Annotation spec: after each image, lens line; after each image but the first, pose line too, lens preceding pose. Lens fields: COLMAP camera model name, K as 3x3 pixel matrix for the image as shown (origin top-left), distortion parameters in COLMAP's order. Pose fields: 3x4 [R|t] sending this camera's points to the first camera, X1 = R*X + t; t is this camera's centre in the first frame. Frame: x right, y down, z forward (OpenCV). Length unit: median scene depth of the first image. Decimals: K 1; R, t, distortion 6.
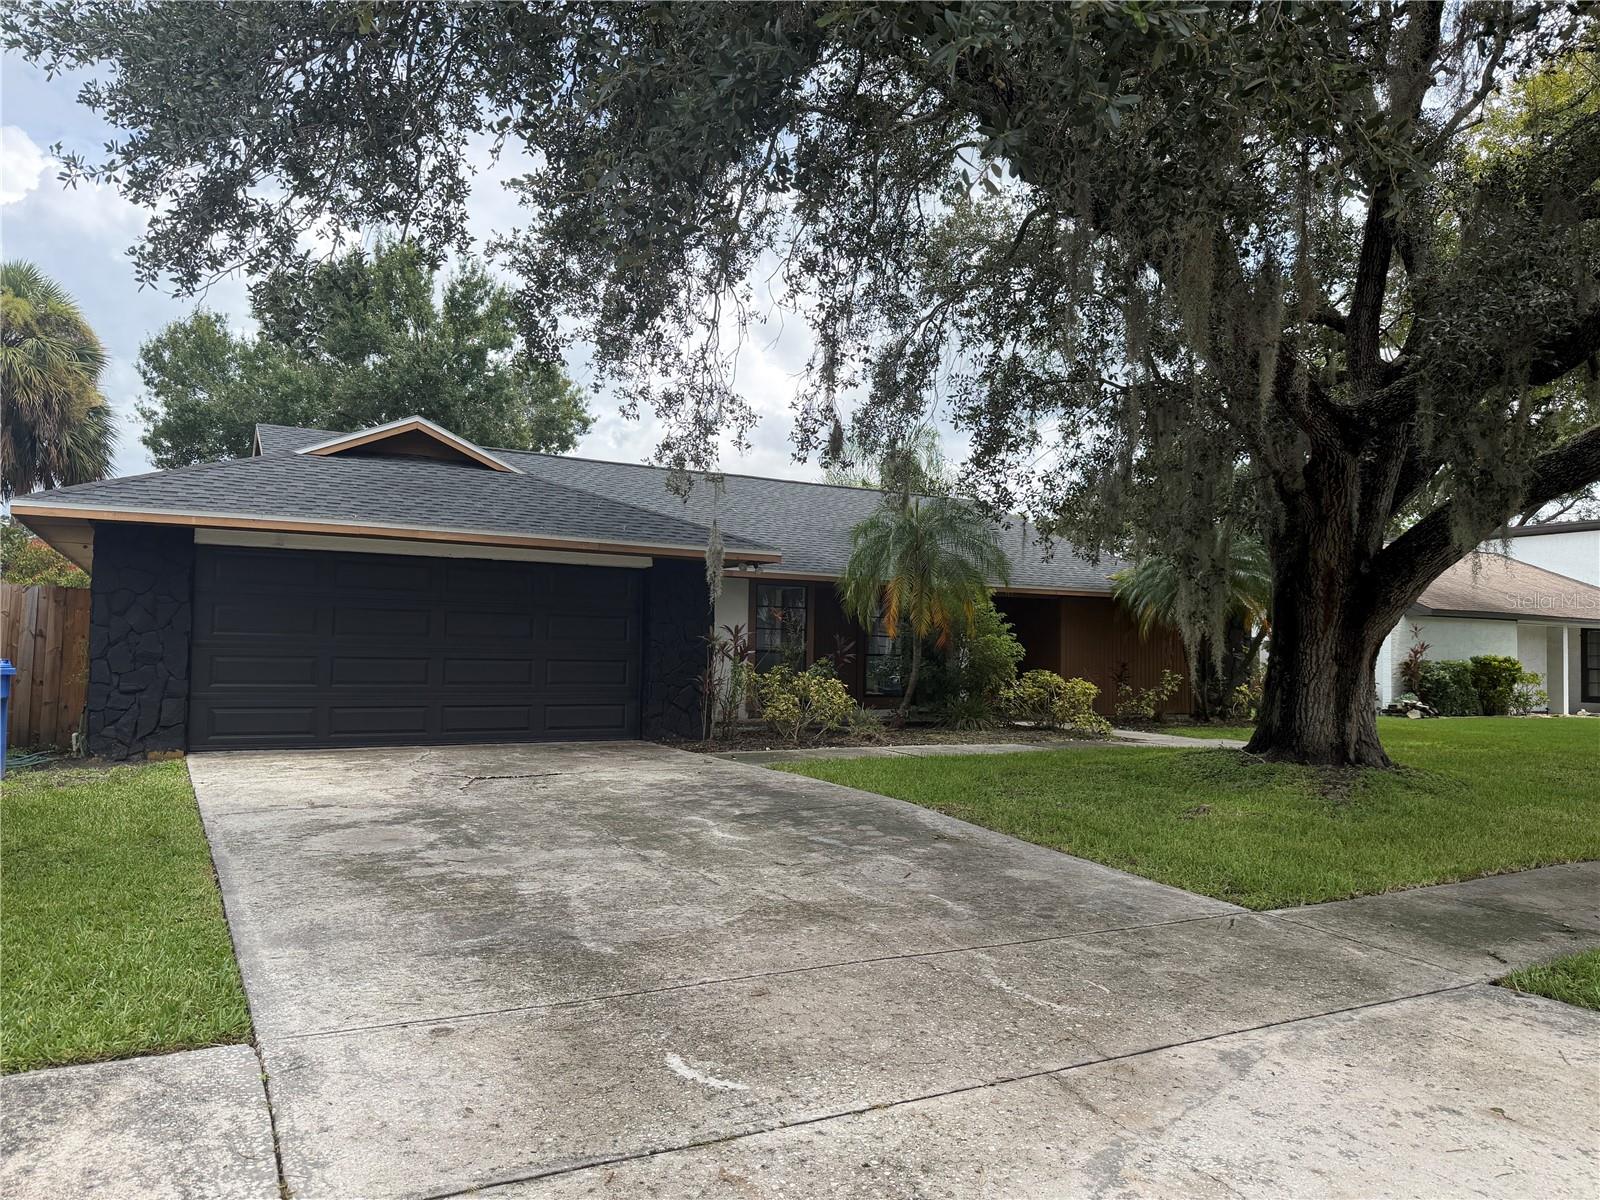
lens RADIAL K [[1105.6, 0, 806.5], [0, 1105.6, 605.7], [0, 0, 1]] dist [0.036816, -0.051593]
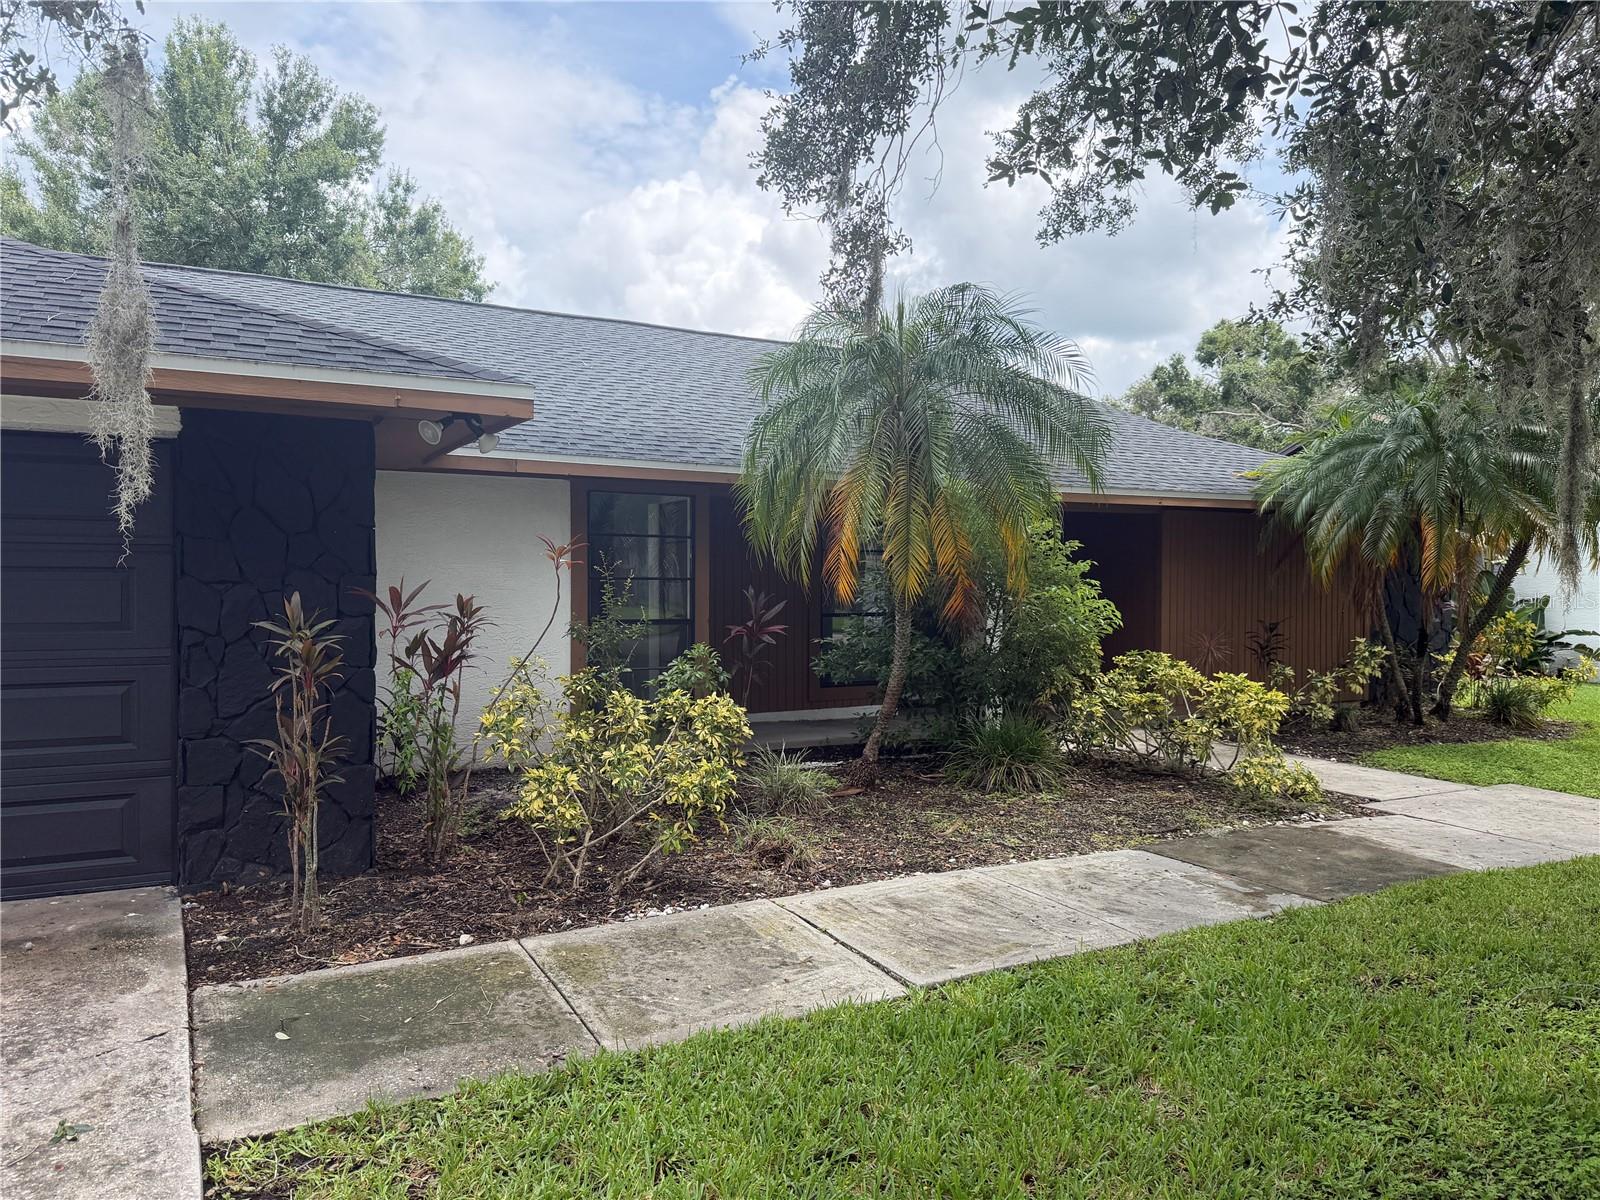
lens RADIAL K [[1092.4, 0, 795.6], [0, 1092.4, 607.3], [0, 0, 1]] dist [0.126503, -0.238428]
pose [[0.999730, -0.012442, -0.019613, 0.095004], [0.013738, 0.997631, 0.067406, 0.001774], [0.018728, -0.067657, 0.997533, 0.793179]]
